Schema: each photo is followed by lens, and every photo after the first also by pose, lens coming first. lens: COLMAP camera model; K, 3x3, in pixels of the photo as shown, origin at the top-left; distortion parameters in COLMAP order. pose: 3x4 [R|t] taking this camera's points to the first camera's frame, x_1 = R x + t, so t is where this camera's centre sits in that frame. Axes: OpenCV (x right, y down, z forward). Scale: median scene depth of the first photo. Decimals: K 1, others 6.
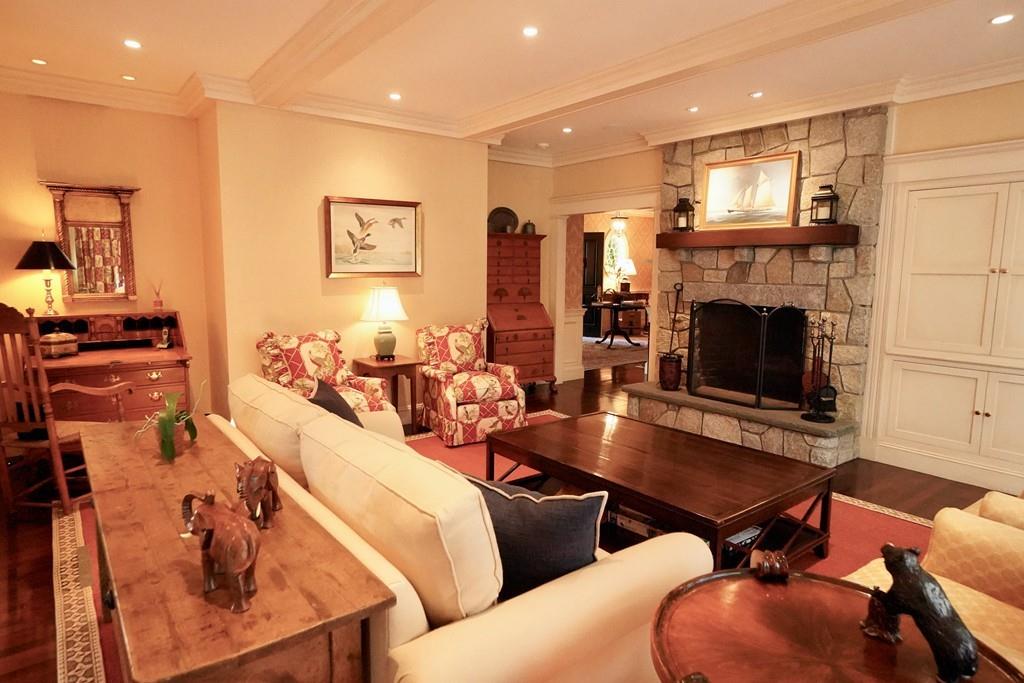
lens RADIAL K [[584.1, 0, 510.0], [0, 584.1, 344.8], [0, 0, 1]] dist [-0.000194, 0.001160]
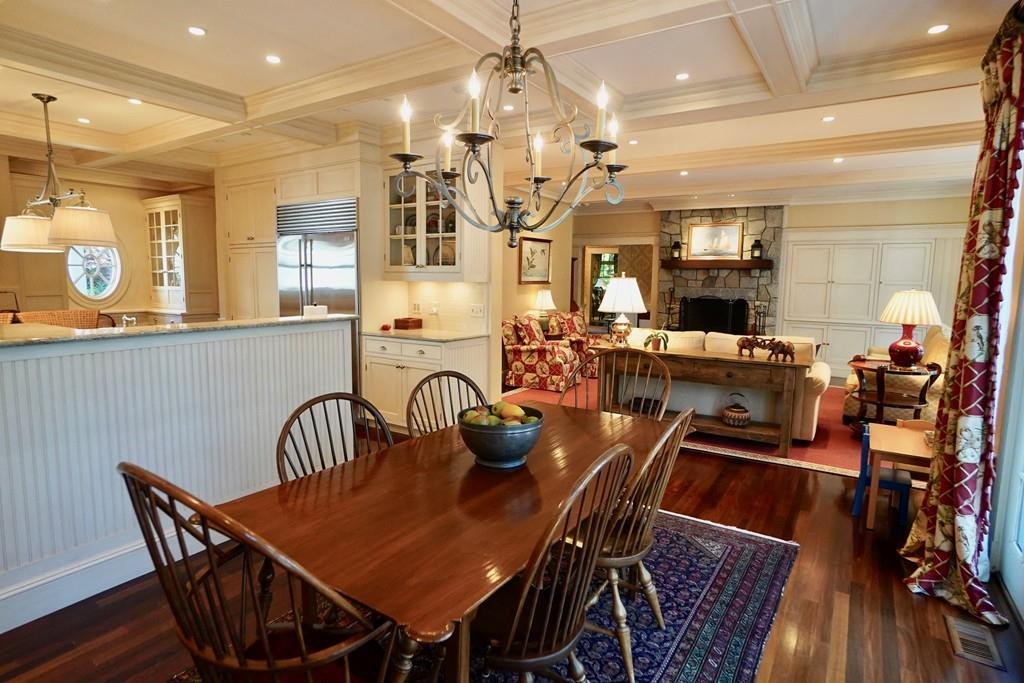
lens RADIAL K [[533.1, 0, 511.5], [0, 533.1, 335.0], [0, 0, 1]] dist [-0.006177, -0.000518]
pose [[0.943579, -0.030203, 0.329768, -0.844401], [0.036695, 0.999236, -0.013477, 0.052008], [-0.329109, 0.024817, 0.943966, -0.449032]]
